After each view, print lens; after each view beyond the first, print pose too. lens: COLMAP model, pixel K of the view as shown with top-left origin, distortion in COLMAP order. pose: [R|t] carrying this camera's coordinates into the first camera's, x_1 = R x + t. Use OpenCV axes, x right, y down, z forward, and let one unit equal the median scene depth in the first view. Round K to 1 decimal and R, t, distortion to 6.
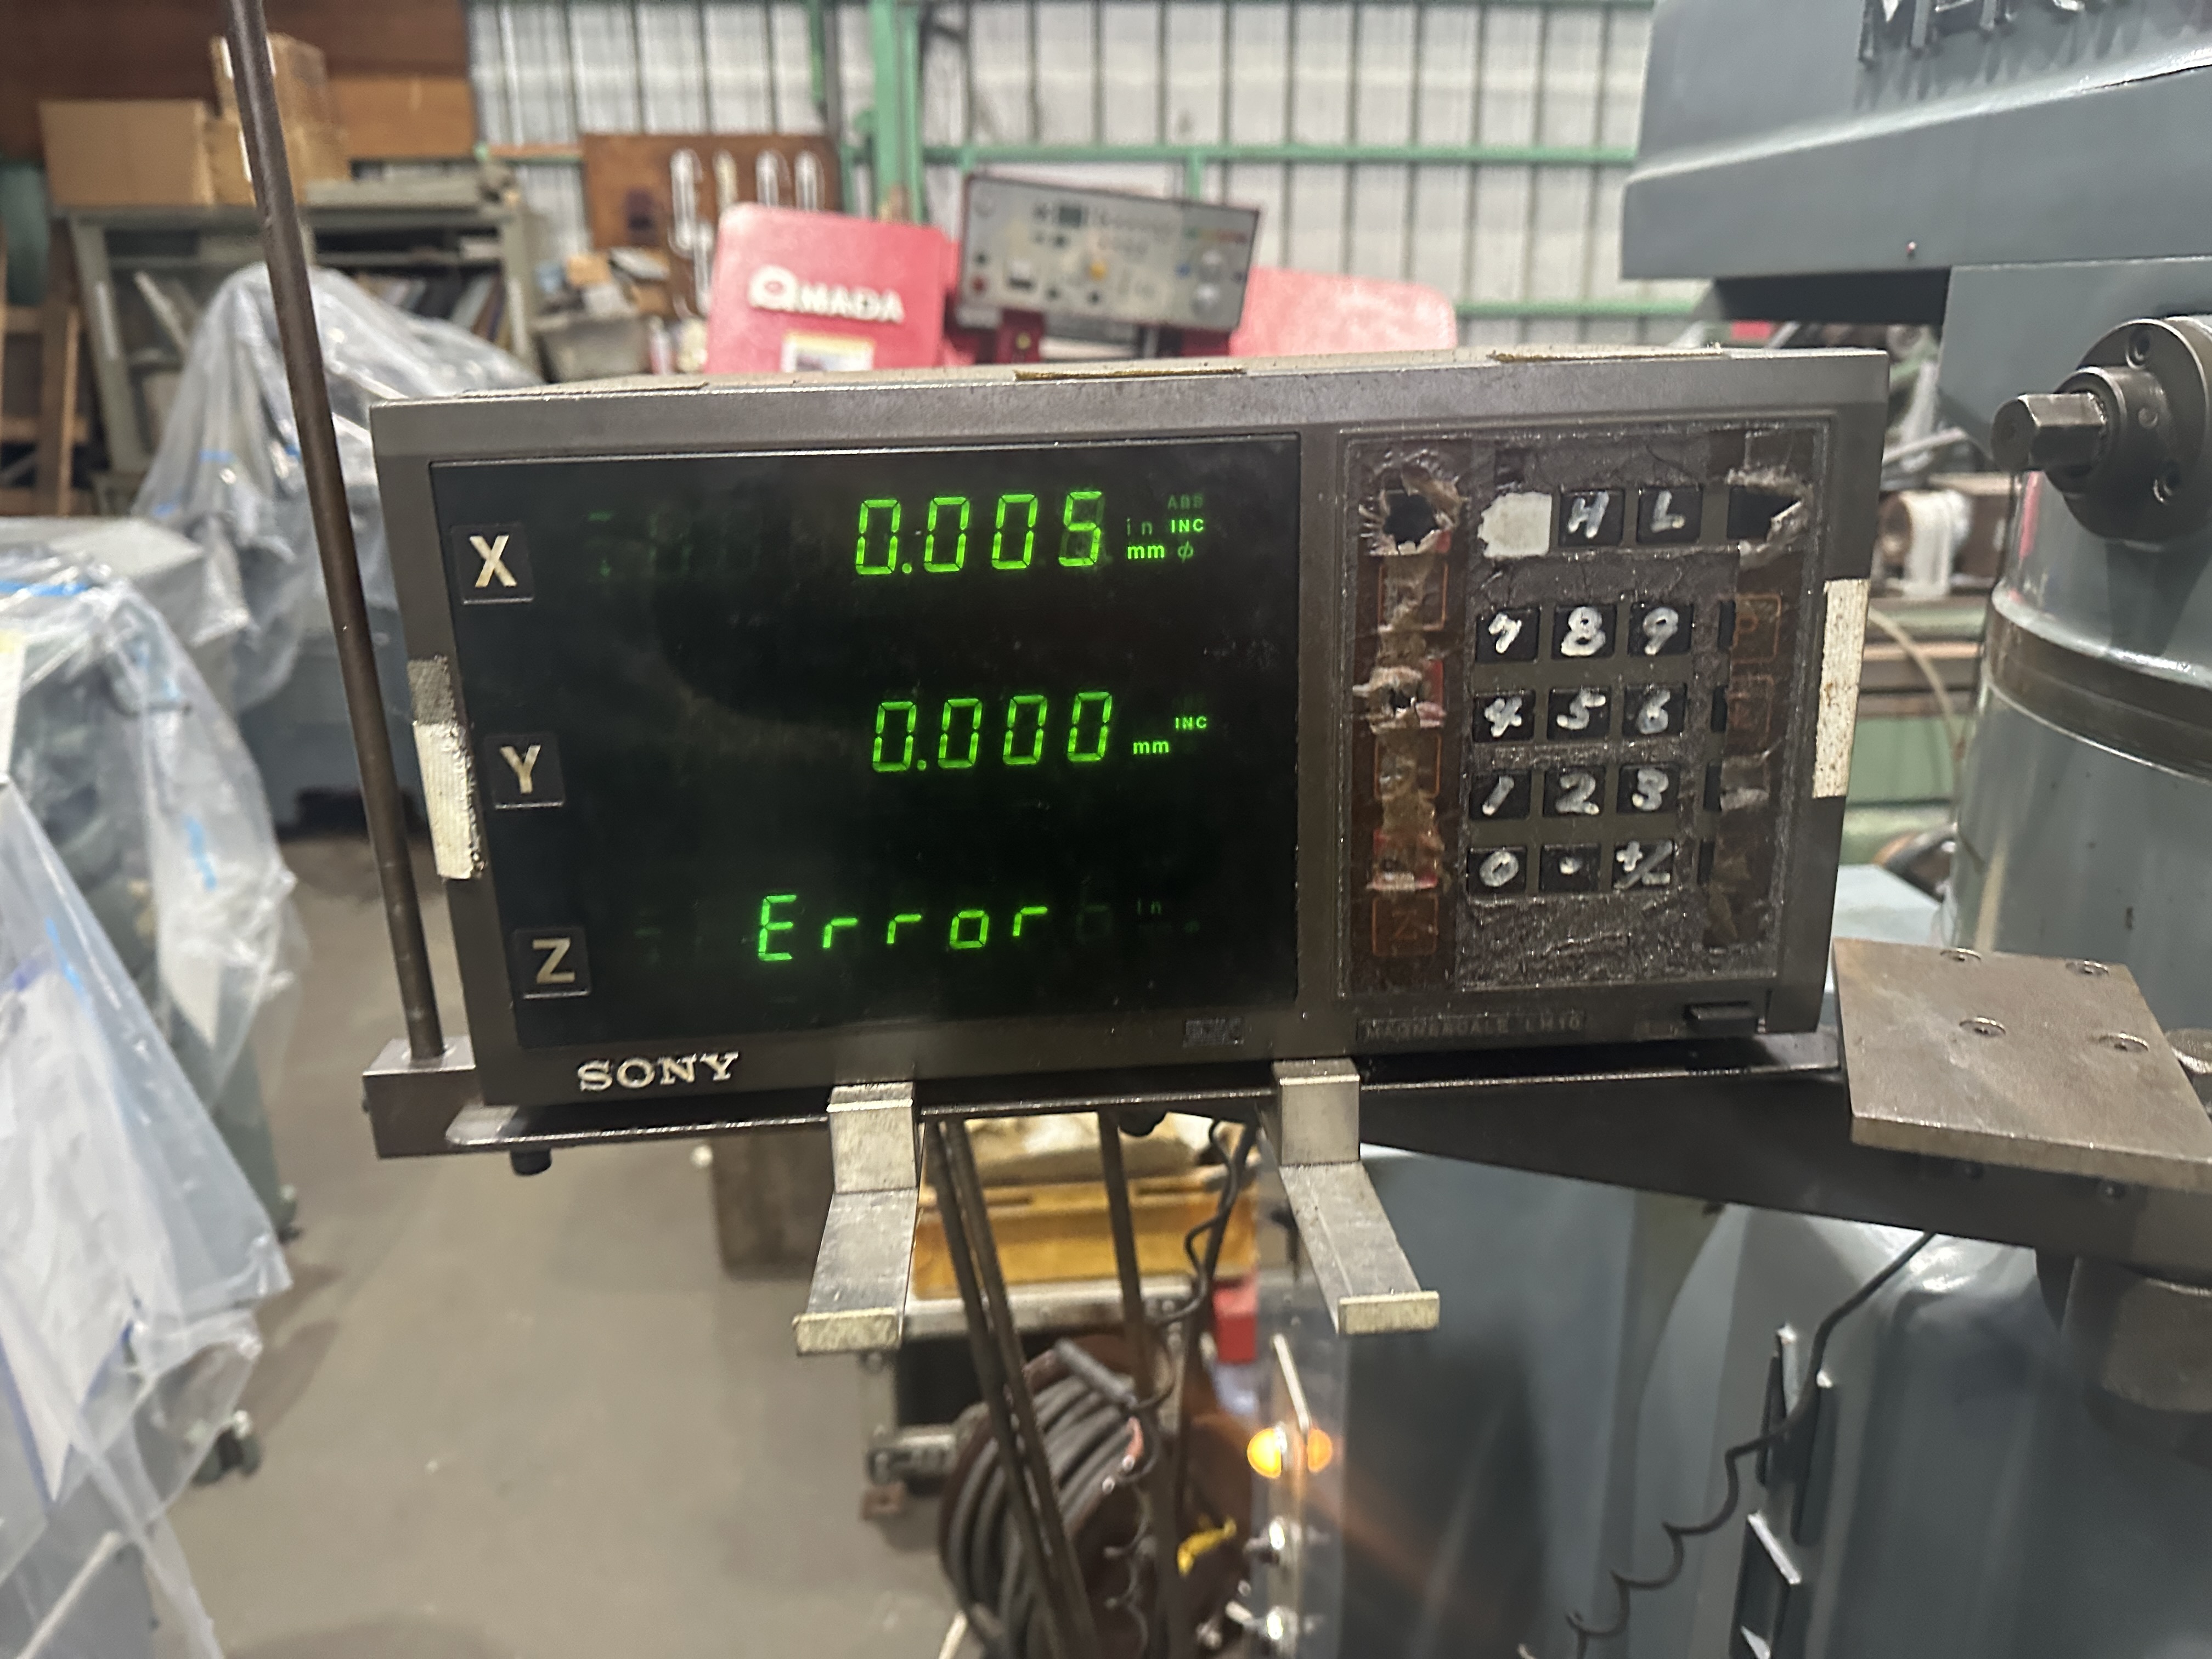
lens RADIAL K [[1549.8, 0, 1106.0], [0, 1549.8, 829.5], [0, 0, 1]] dist [0.022025, -0.055863]
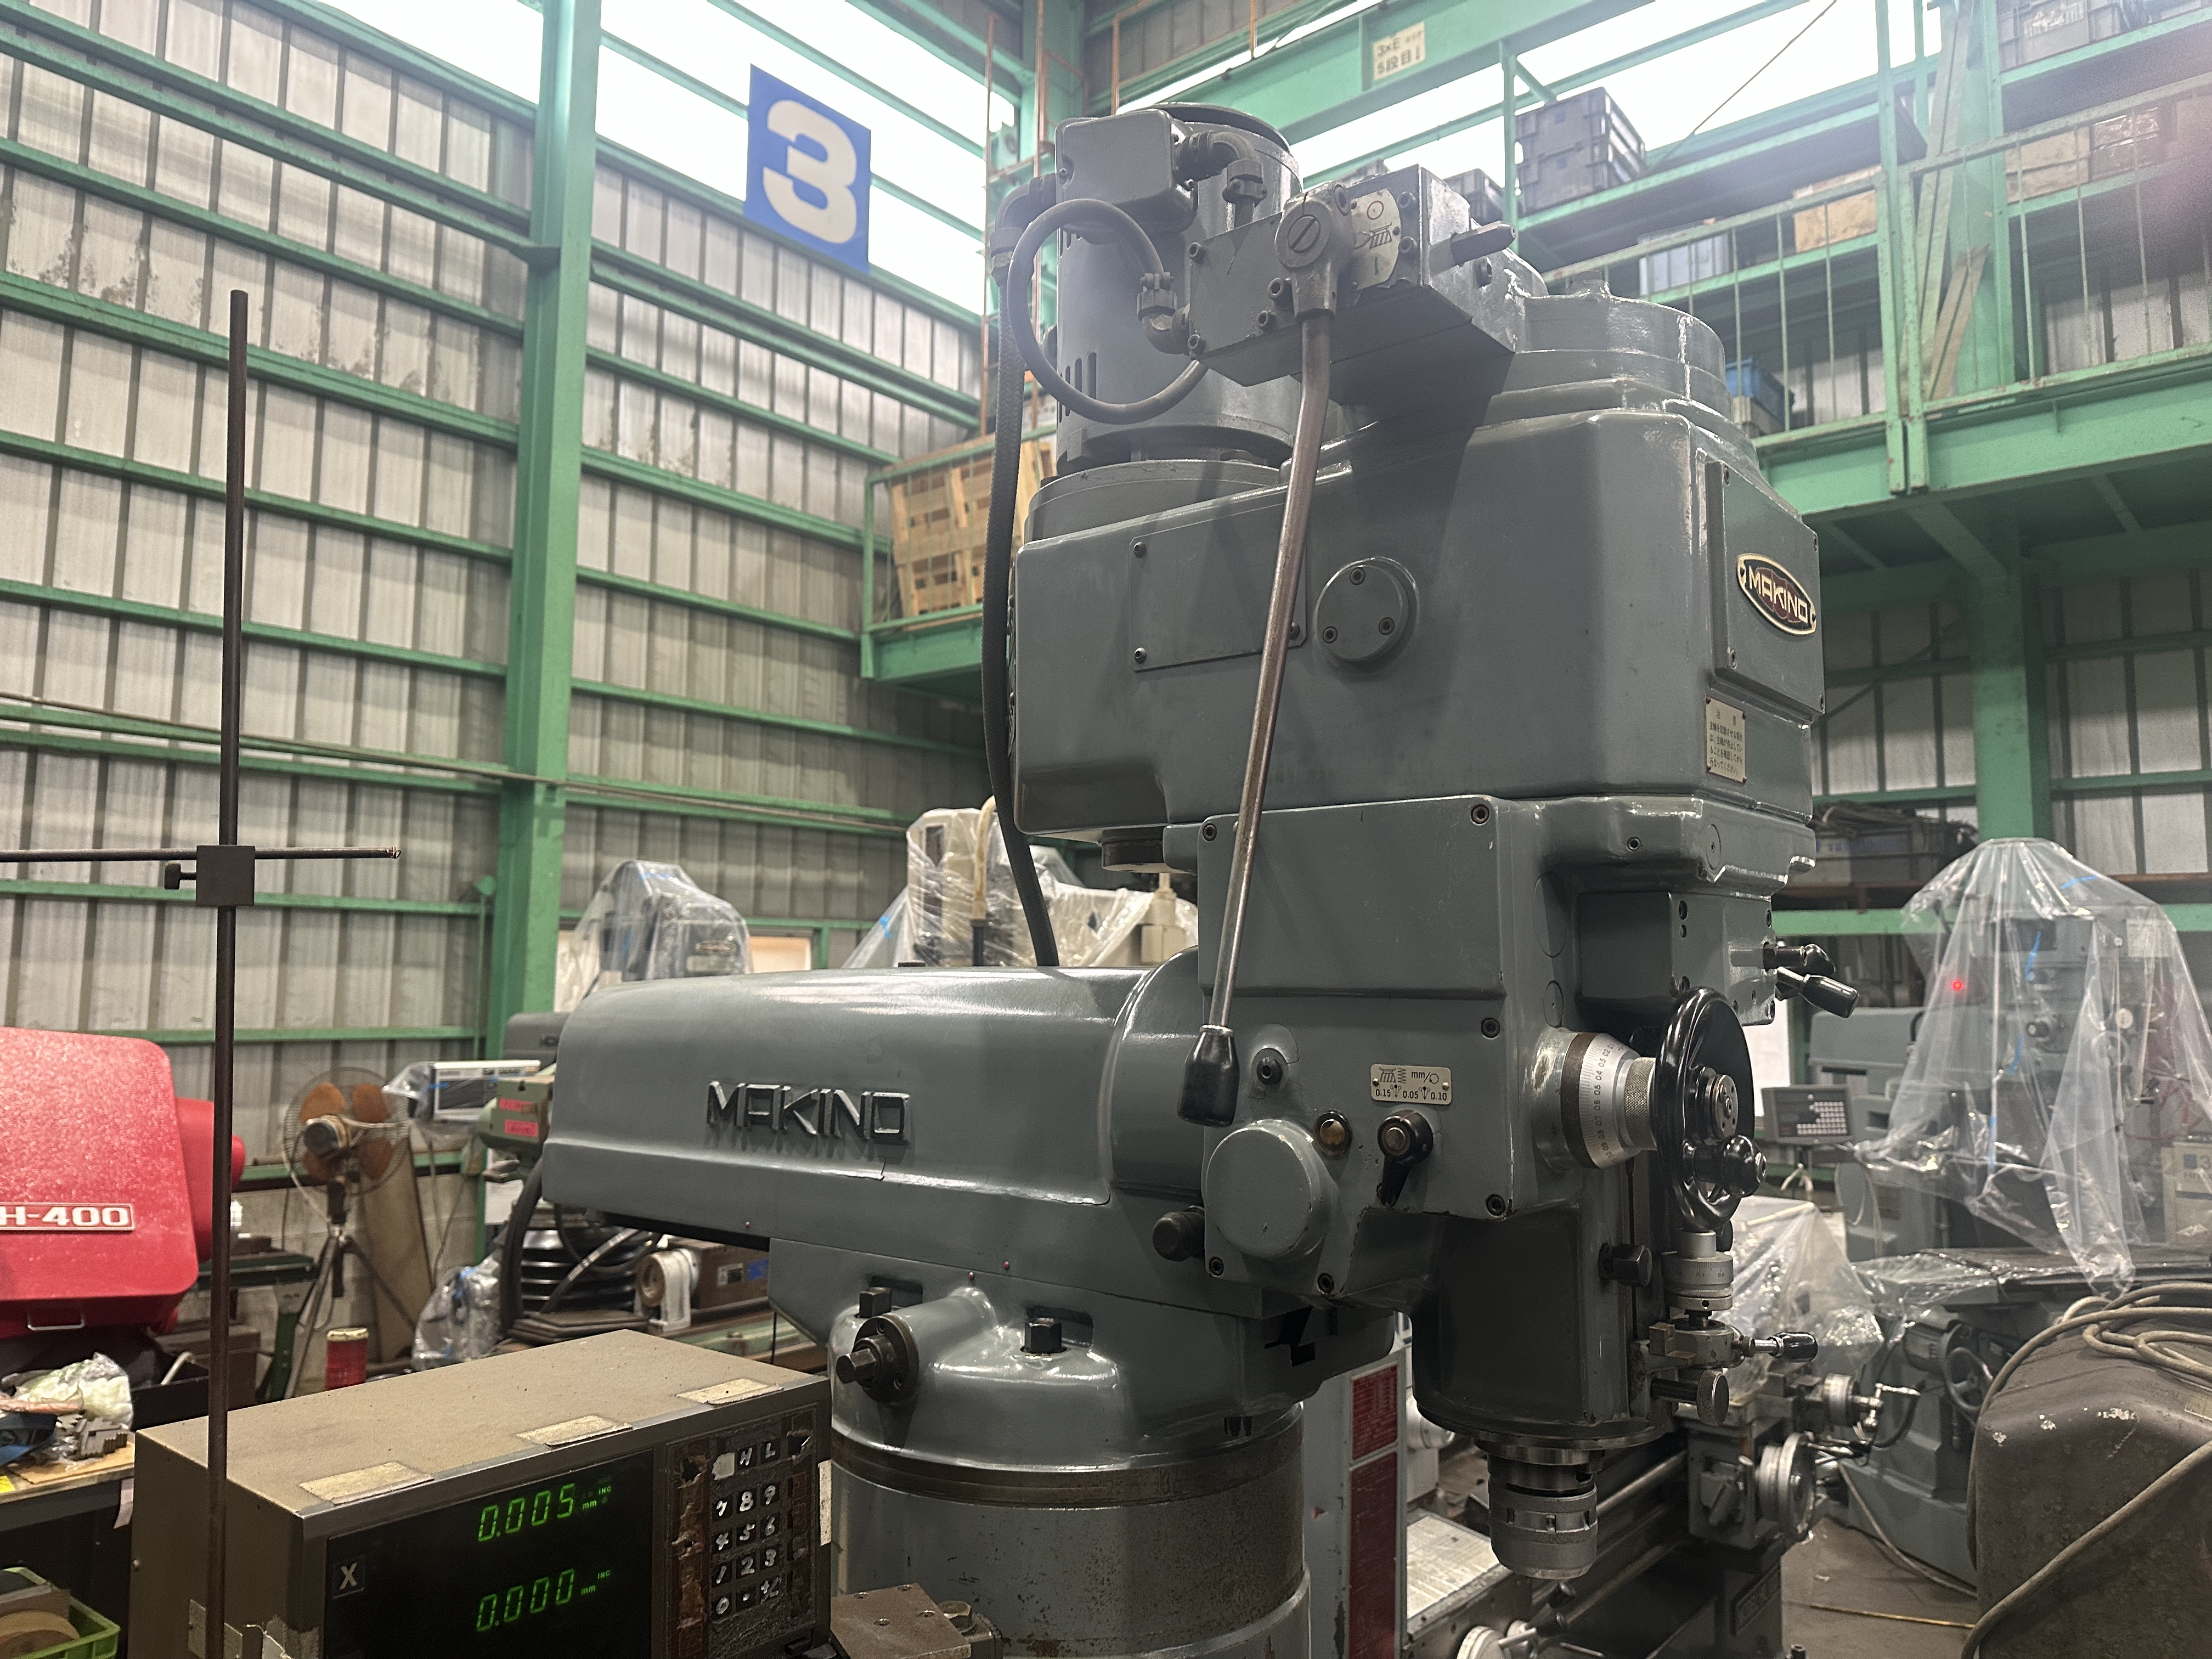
lens RADIAL K [[1582.0, 0, 1106.0], [0, 1582.0, 829.5], [0, 0, 1]] dist [-0.002027, -0.005958]
pose [[0.693222, 0.084057, 0.715805, -1.263296], [0.212901, 0.924971, -0.314804, -0.201440], [-0.688561, 0.370625, 0.623315, -1.496844]]
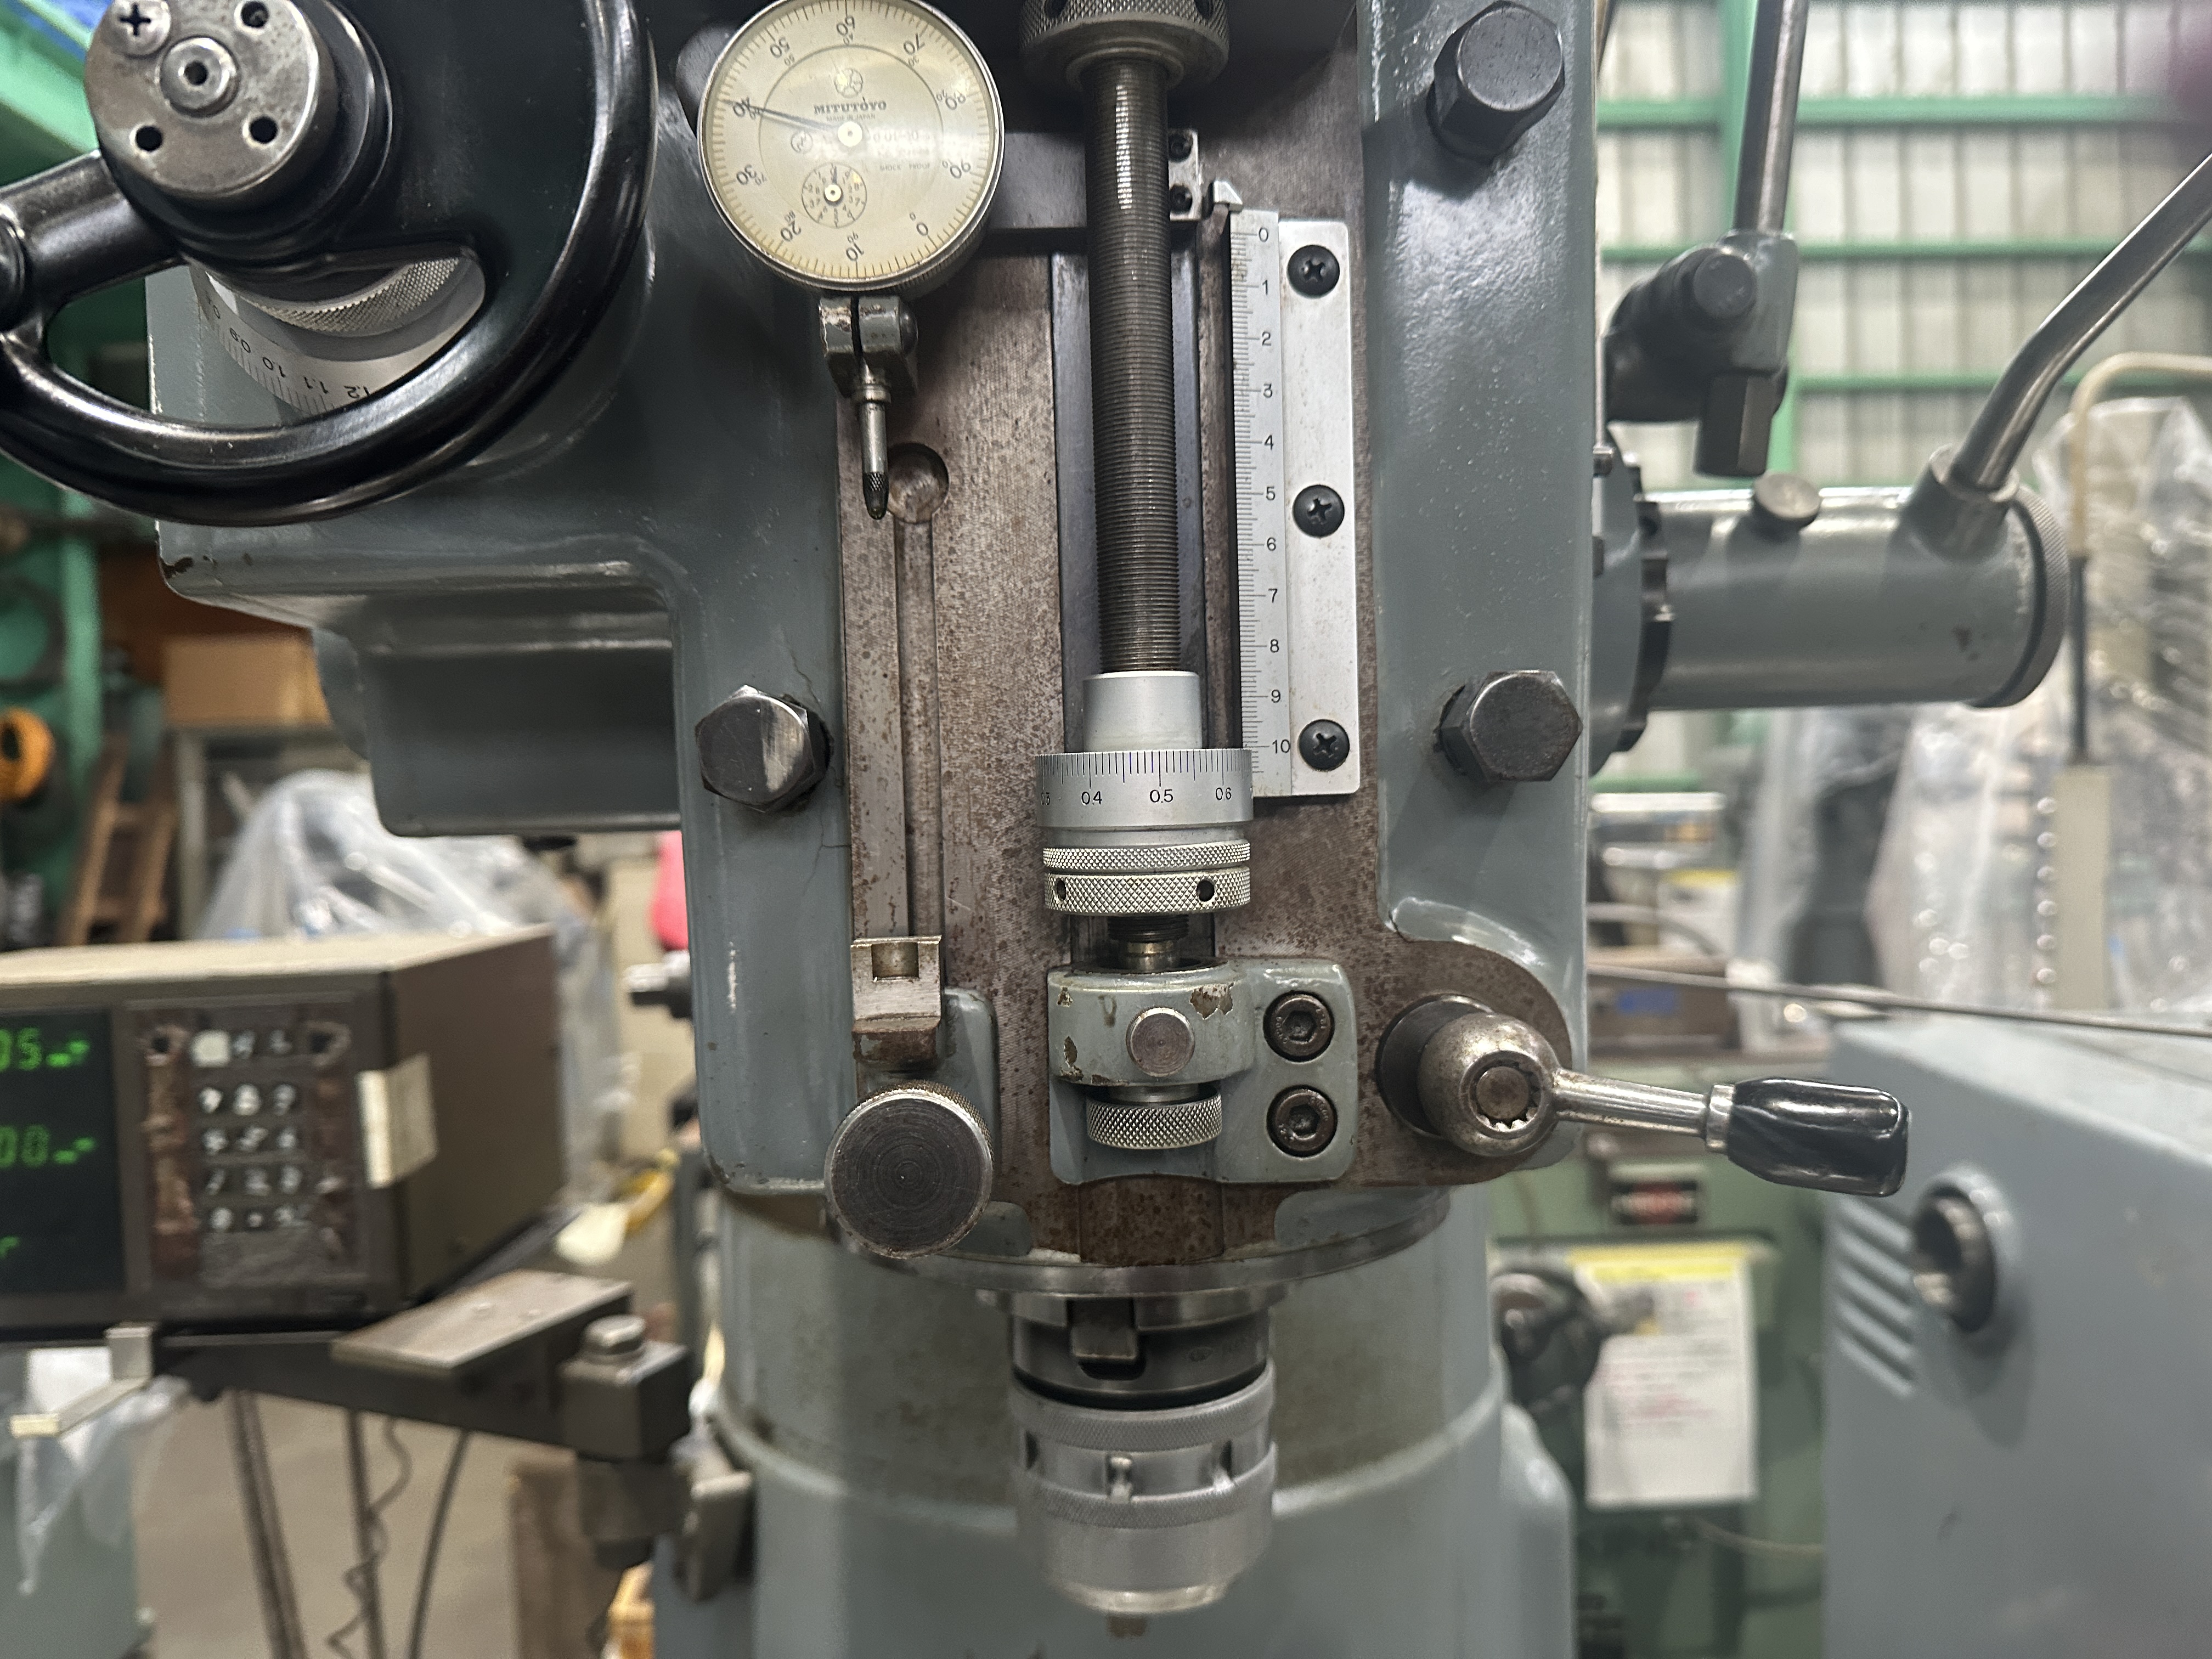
lens RADIAL K [[1586.2, 0, 1149.5], [0, 1586.2, 834.7], [0, 0, 1]] dist [-0.005571, -0.007128]
pose [[0.998079, -0.011485, -0.060885, 1.578068], [-0.005999, 0.960138, -0.279461, 0.111367], [0.061667, 0.279289, 0.958225, -0.998976]]
